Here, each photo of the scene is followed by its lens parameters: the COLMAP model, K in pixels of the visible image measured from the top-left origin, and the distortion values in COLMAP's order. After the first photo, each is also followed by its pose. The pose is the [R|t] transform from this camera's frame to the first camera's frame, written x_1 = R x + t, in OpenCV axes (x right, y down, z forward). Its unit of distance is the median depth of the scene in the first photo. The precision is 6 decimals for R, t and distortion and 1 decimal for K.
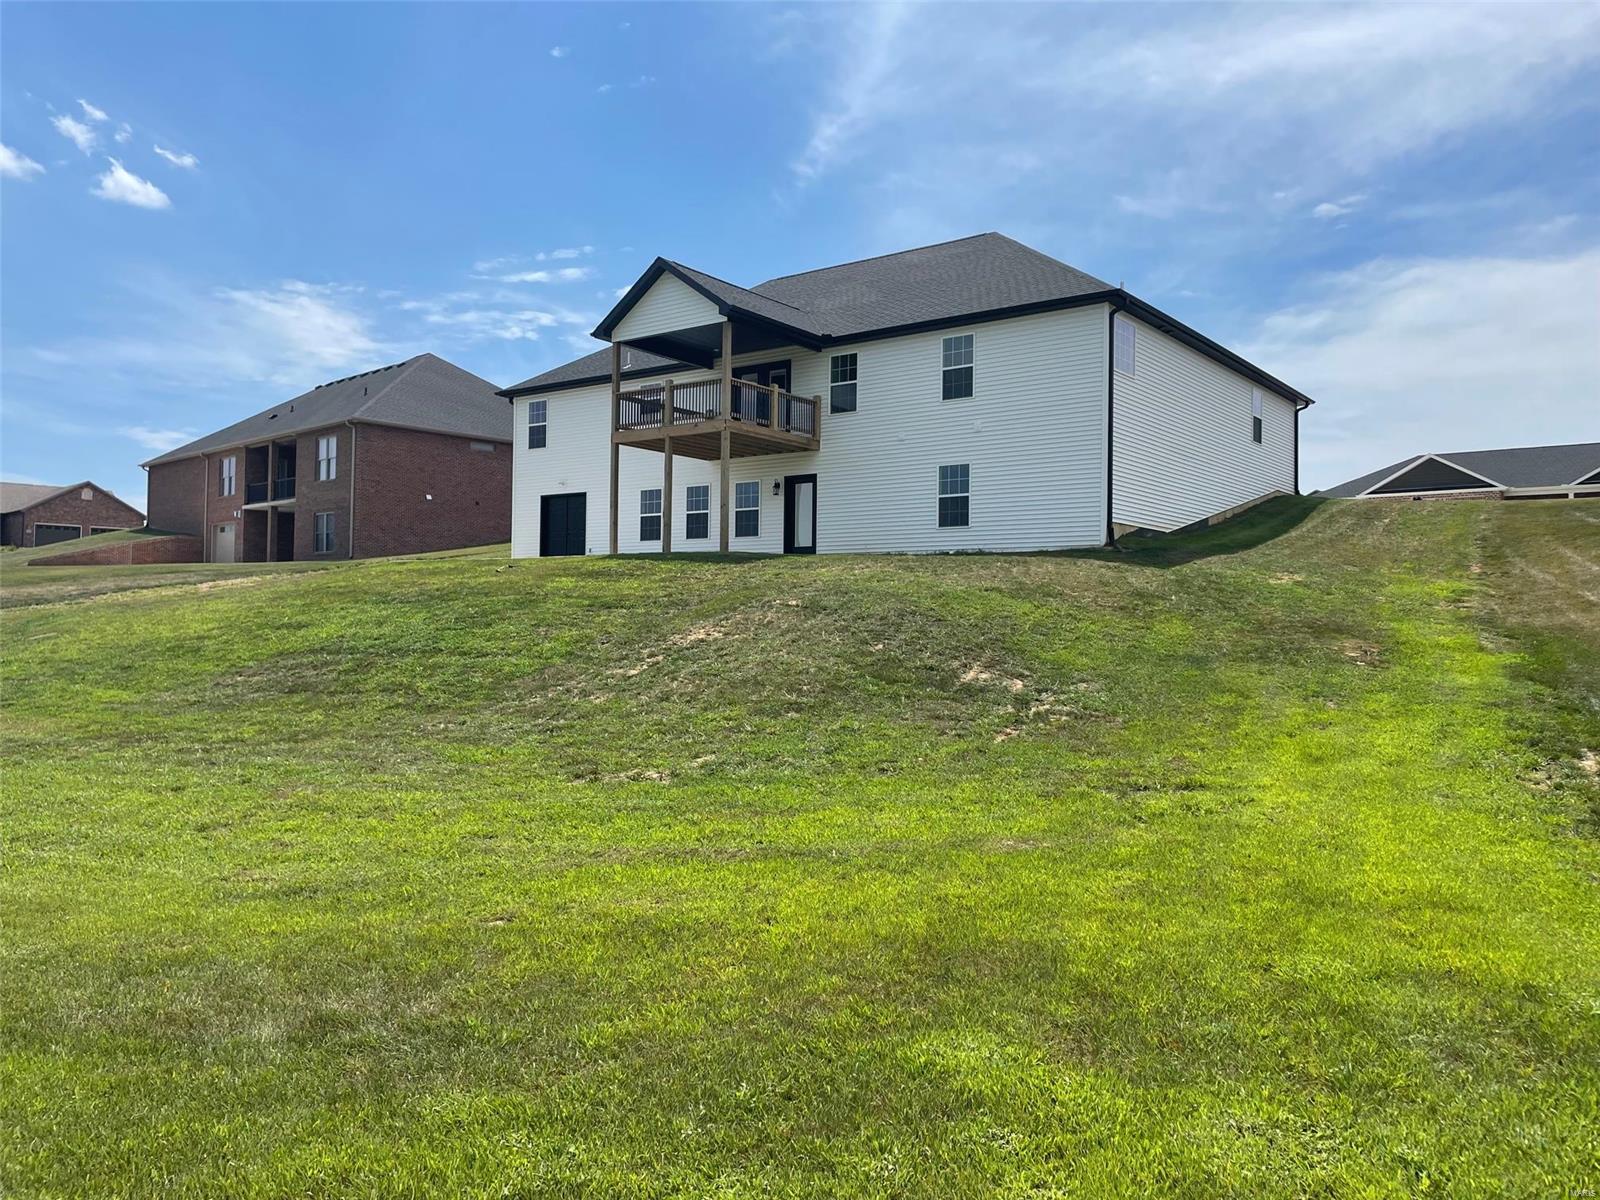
lens RADIAL K [[1232.3, 0, 800.0], [0, 1232.3, 600.0], [0, 0, 1]] dist [0.074176, -0.003185]
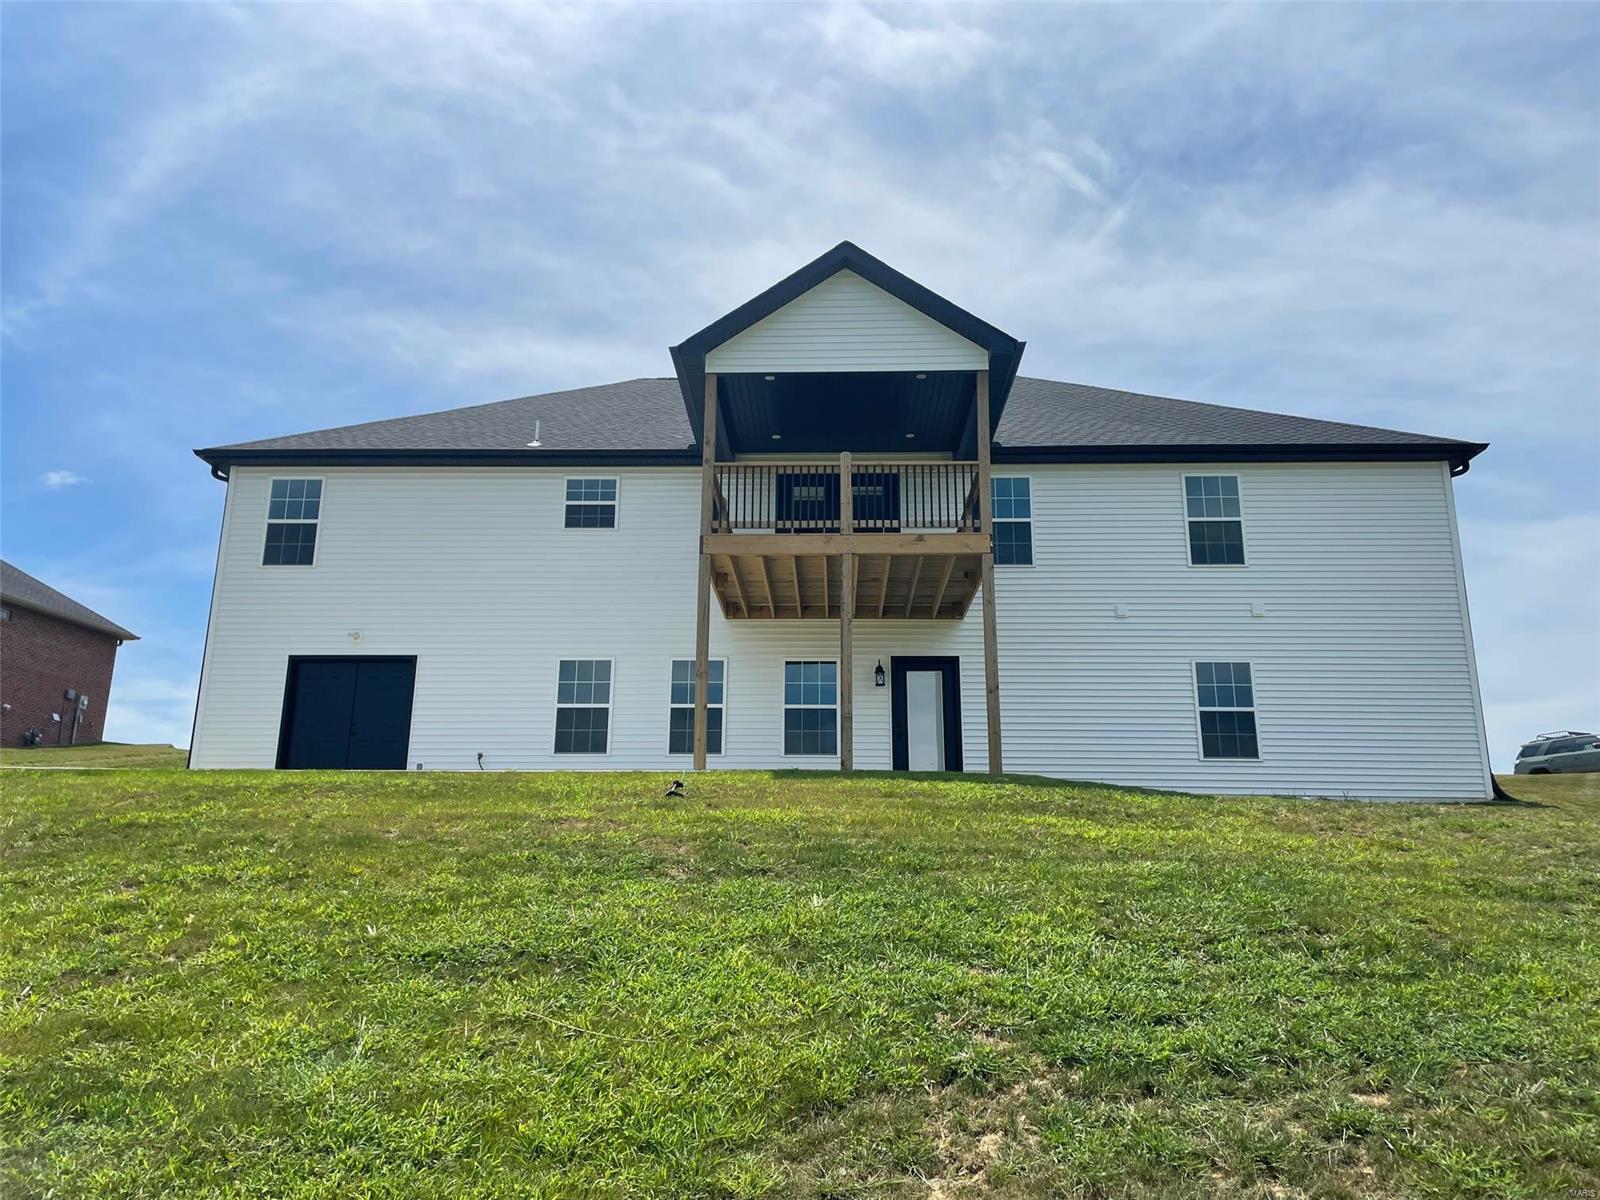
lens RADIAL K [[1167.9, 0, 800.0], [0, 1167.9, 600.0], [0, 0, 1]] dist [0.002856, -0.001290]
pose [[0.819256, 0.120358, 0.560654, -0.374454], [-0.014187, 0.981679, -0.190011, -0.019423], [-0.573252, 0.147713, 0.805954, 0.572147]]
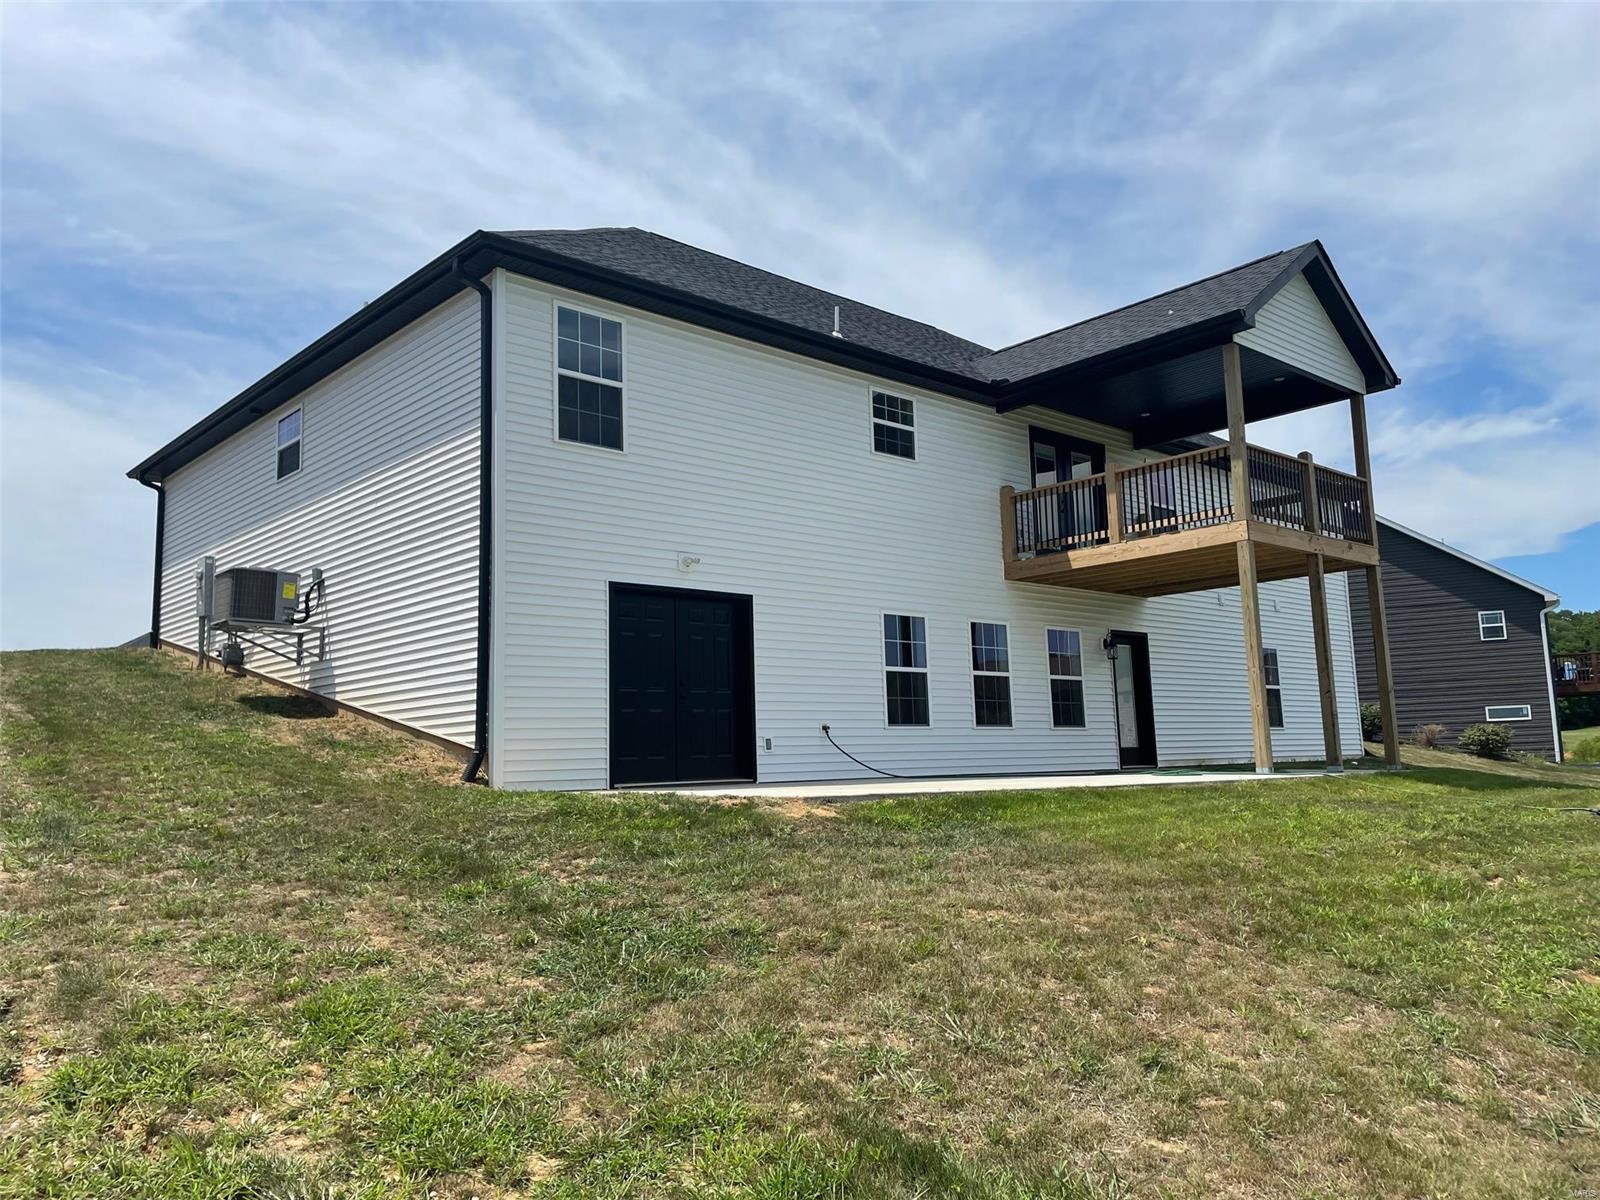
lens RADIAL K [[1232.3, 0, 800.0], [0, 1232.3, 600.0], [0, 0, 1]] dist [0.074176, -0.003185]
pose [[0.192032, 0.105977, 0.975650, -0.648773], [-0.011571, 0.994328, -0.105728, -0.050032], [-0.981321, 0.009014, 0.192169, 1.050277]]
